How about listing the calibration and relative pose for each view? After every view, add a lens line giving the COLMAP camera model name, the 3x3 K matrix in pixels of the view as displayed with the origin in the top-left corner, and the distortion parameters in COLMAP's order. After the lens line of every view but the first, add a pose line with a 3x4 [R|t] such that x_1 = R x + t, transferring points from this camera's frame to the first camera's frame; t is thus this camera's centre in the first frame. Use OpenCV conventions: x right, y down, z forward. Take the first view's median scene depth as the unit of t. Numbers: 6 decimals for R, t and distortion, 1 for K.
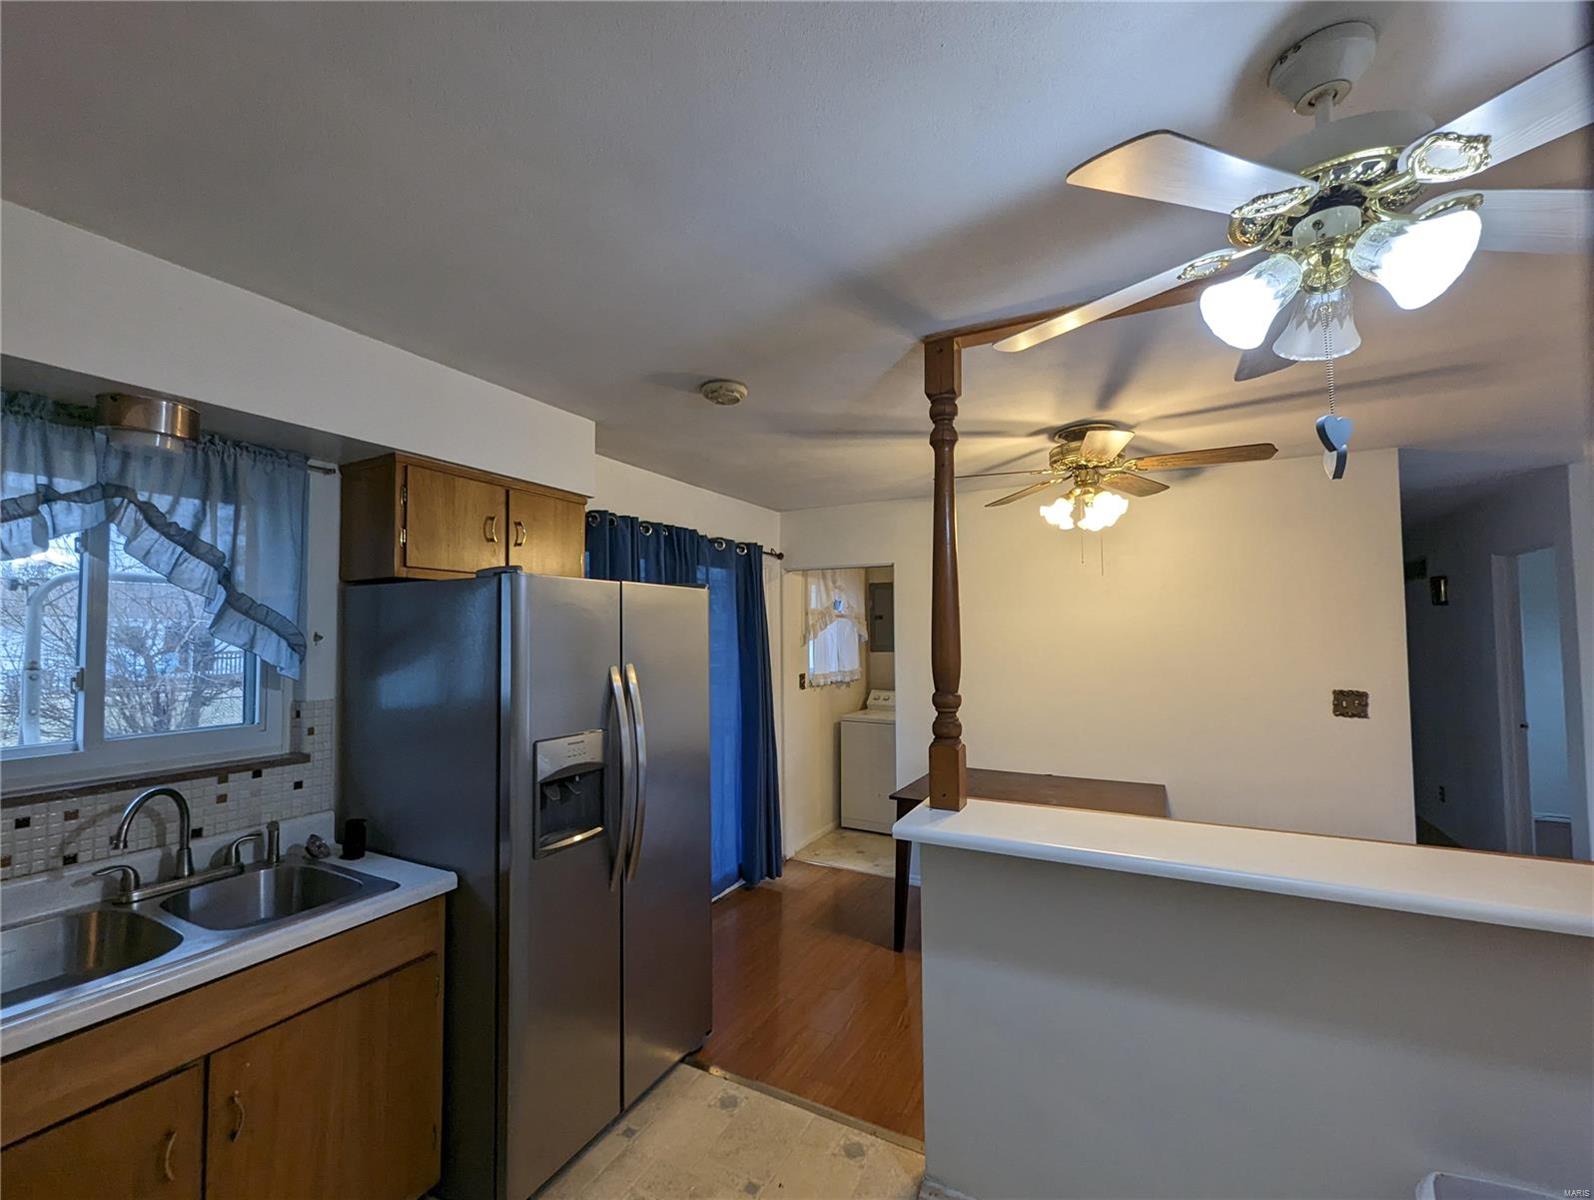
lens RADIAL K [[673.9, 0, 797.0], [0, 673.9, 600.0], [0, 0, 1]] dist [-0.000210, -0.003092]
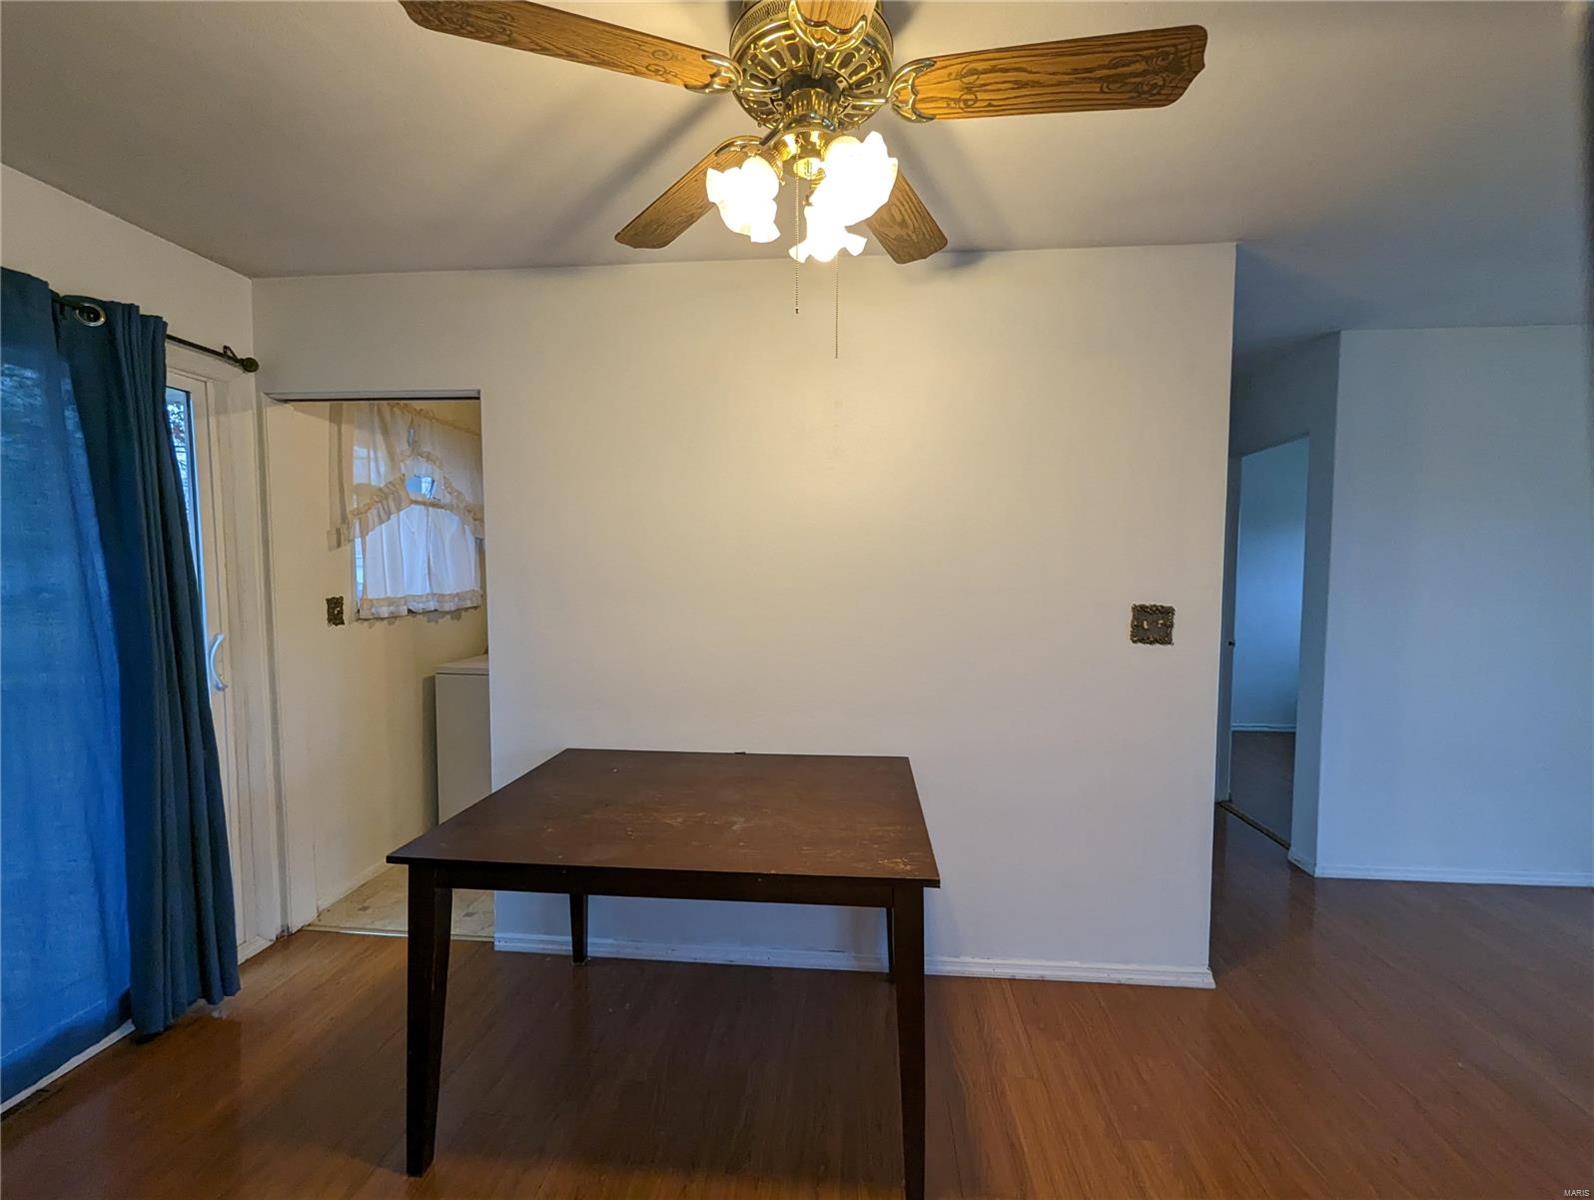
lens RADIAL K [[673.9, 0, 797.0], [0, 673.9, 600.0], [0, 0, 1]] dist [-0.000210, -0.003092]
pose [[0.923263, -0.012862, 0.383953, 0.174839], [-0.025410, 0.995206, 0.094441, 0.057681], [-0.383327, -0.096950, 0.918510, 0.400101]]
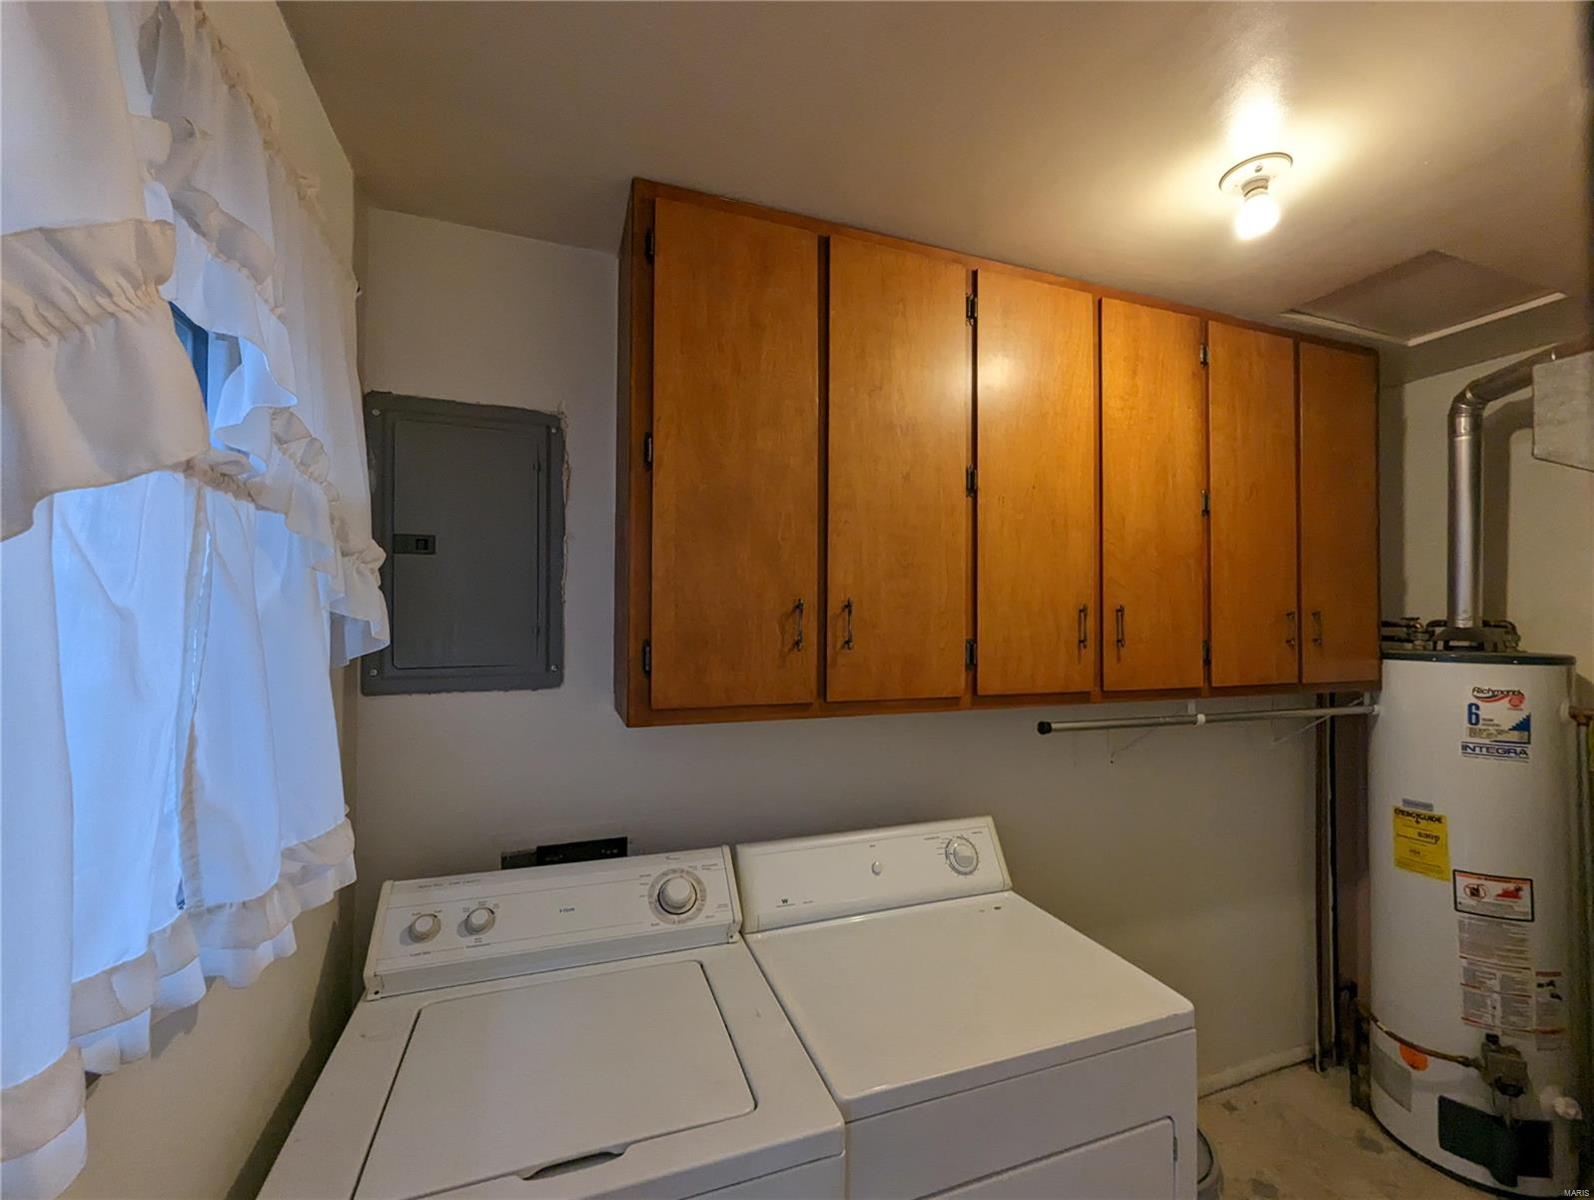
lens RADIAL K [[673.9, 0, 797.0], [0, 673.9, 600.0], [0, 0, 1]] dist [-0.000210, -0.003092]
pose [[0.666020, 0.026259, 0.745472, 0.054781], [-0.043667, 0.999039, 0.003822, 0.055508], [-0.744655, -0.035098, 0.666526, 1.091769]]
